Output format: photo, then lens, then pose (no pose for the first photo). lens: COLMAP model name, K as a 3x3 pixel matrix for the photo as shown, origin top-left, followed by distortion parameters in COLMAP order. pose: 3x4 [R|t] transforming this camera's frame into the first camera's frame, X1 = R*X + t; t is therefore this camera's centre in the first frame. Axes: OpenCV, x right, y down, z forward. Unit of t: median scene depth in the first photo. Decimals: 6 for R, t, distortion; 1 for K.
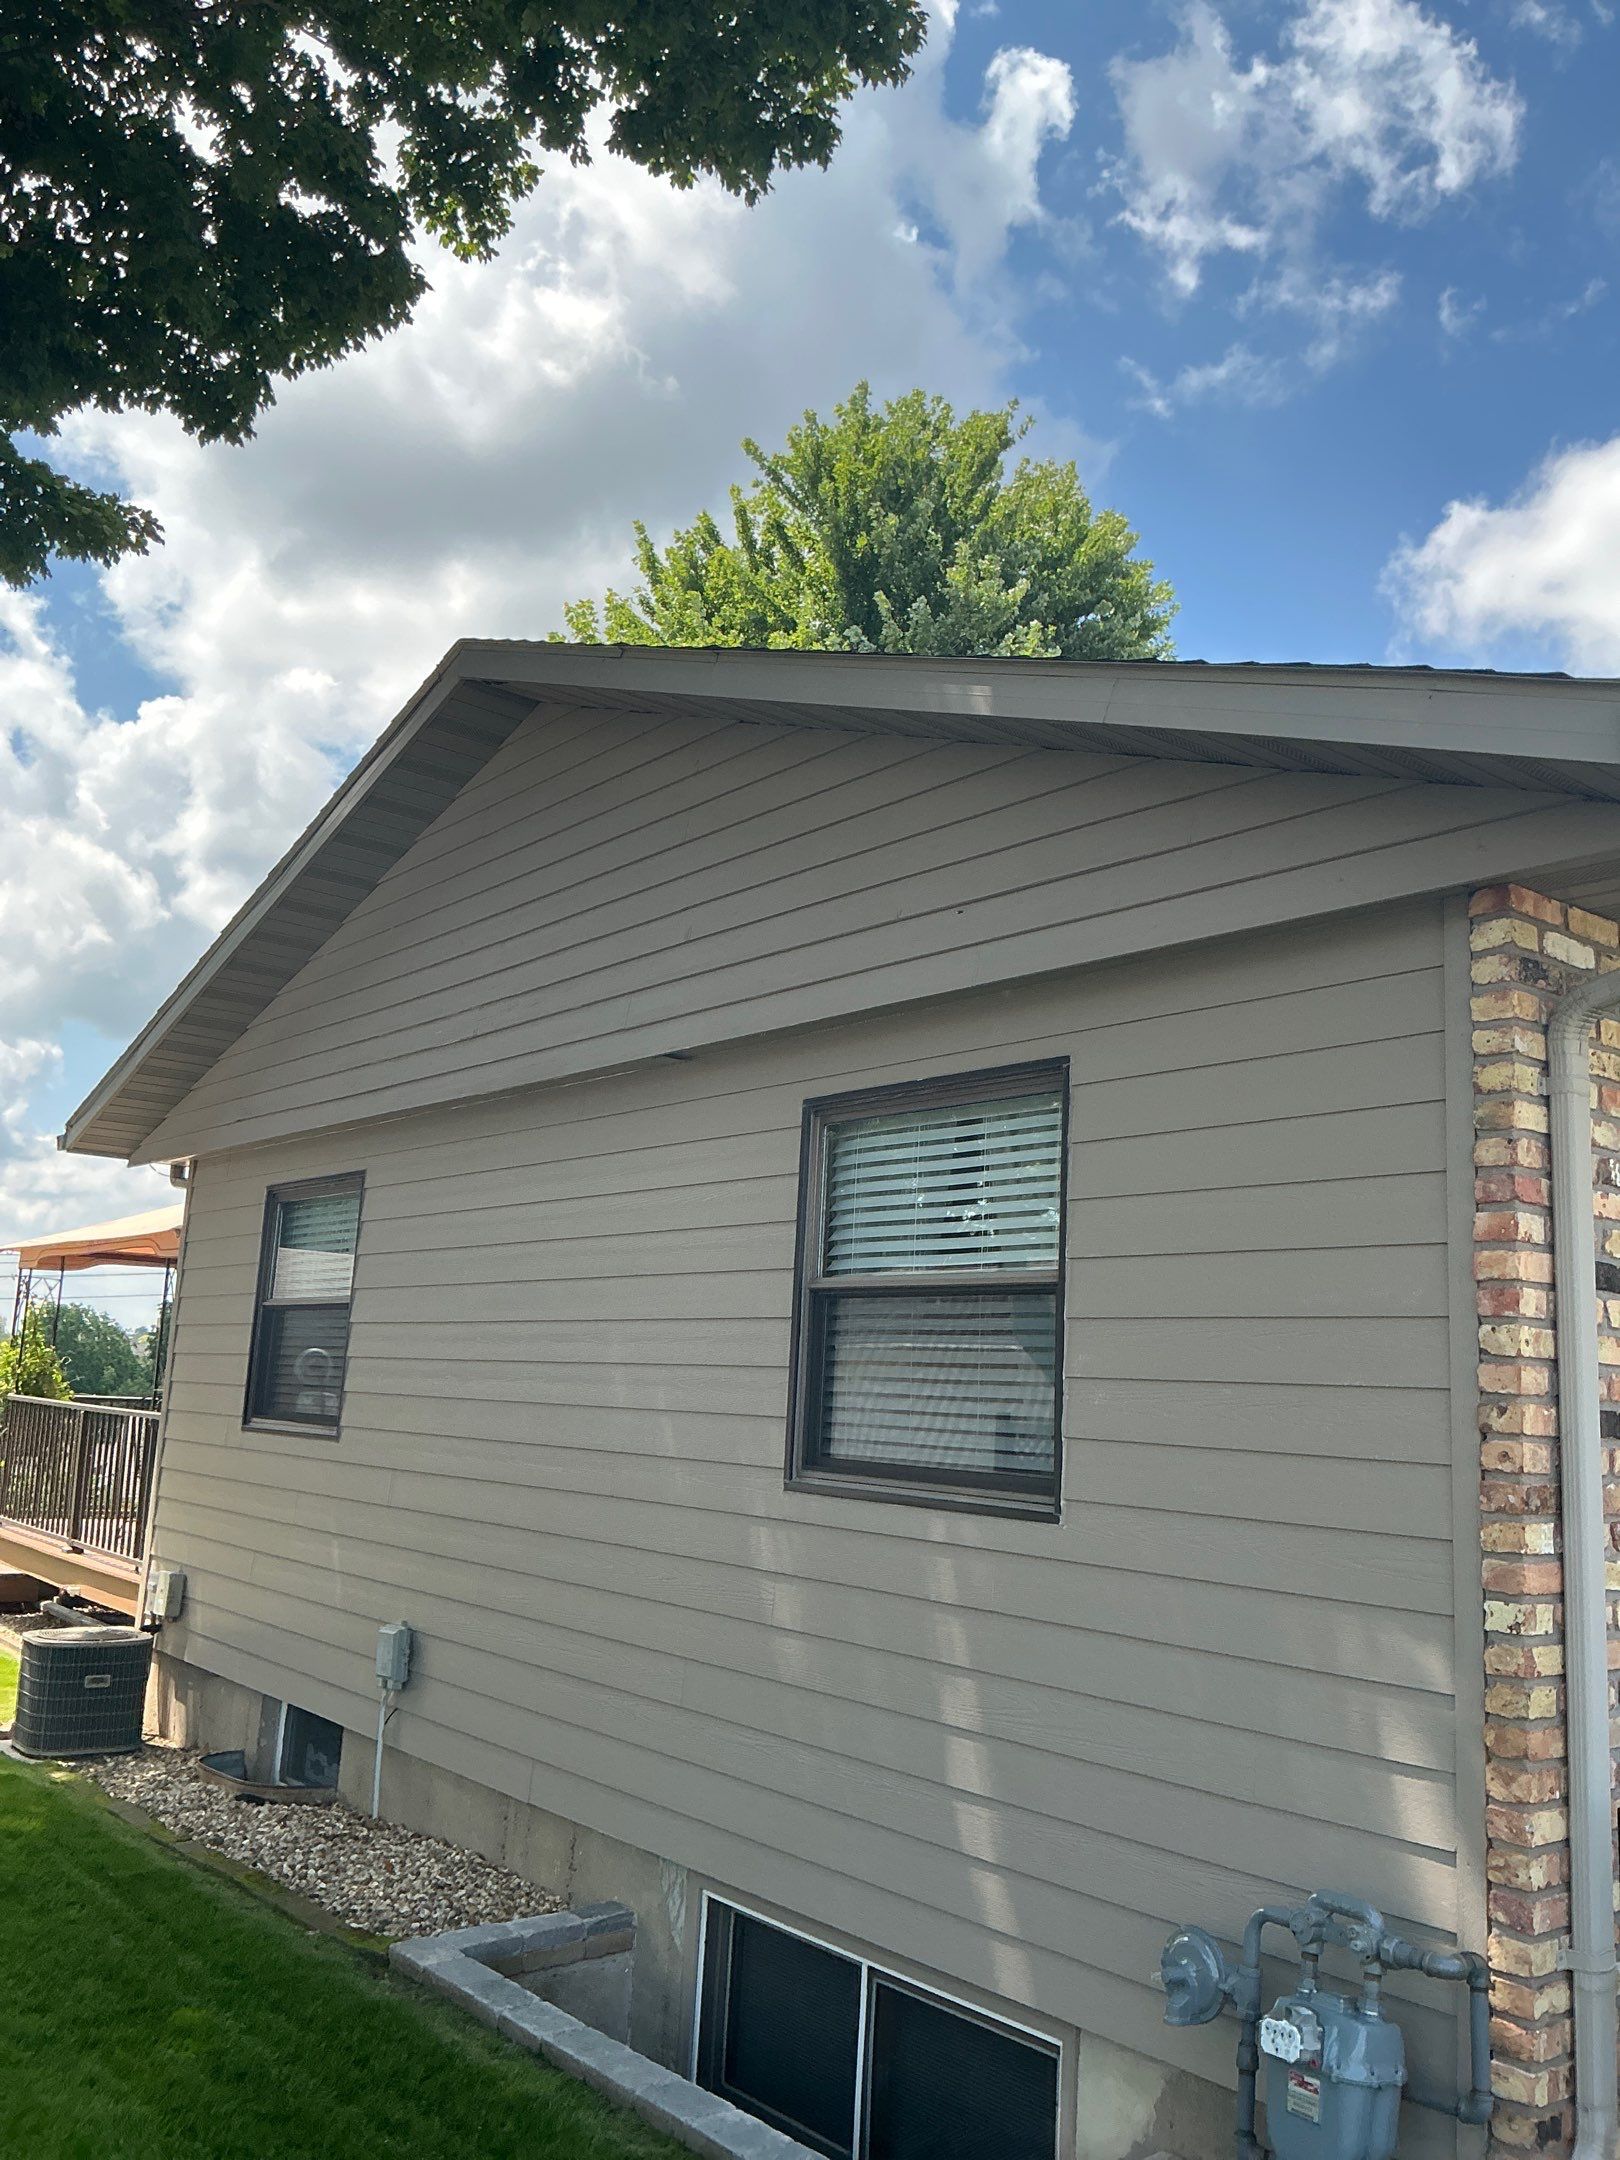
lens RADIAL K [[1867.3, 0, 810.0], [0, 1867.3, 1080.0], [0, 0, 1]] dist [0.000286, -0.008129]
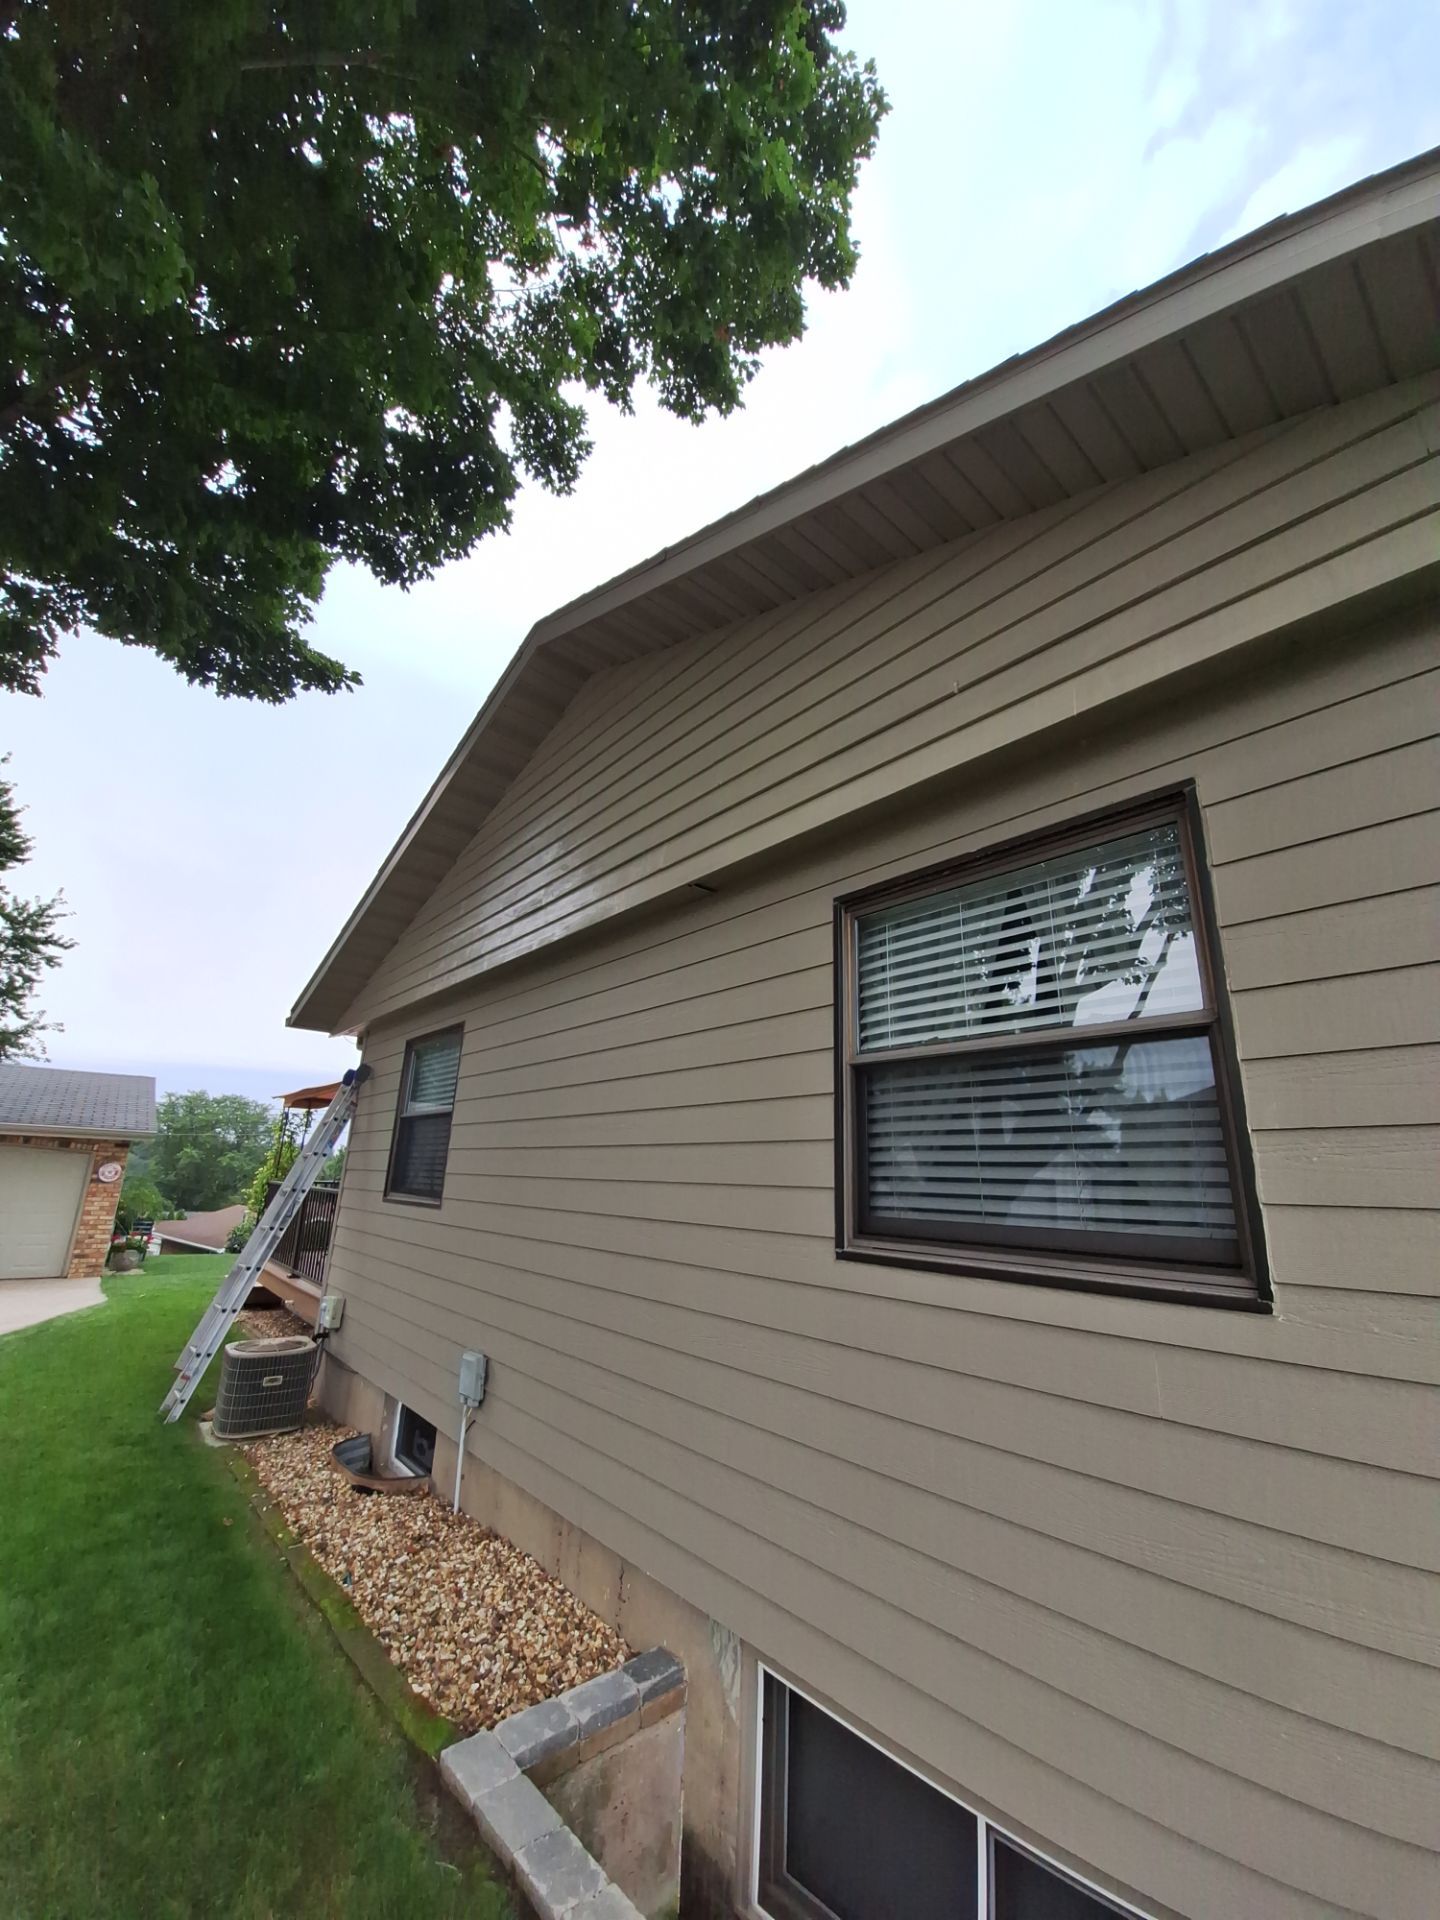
lens RADIAL K [[756.9, 0, 720.0], [0, 756.9, 960.0], [0, 0, 1]] dist [-0.030702, -0.000120]
pose [[0.998628, -0.003613, 0.052232, -0.095657], [0.009423, 0.993730, -0.111406, 0.096864], [-0.051502, 0.111745, 0.992401, 0.549435]]
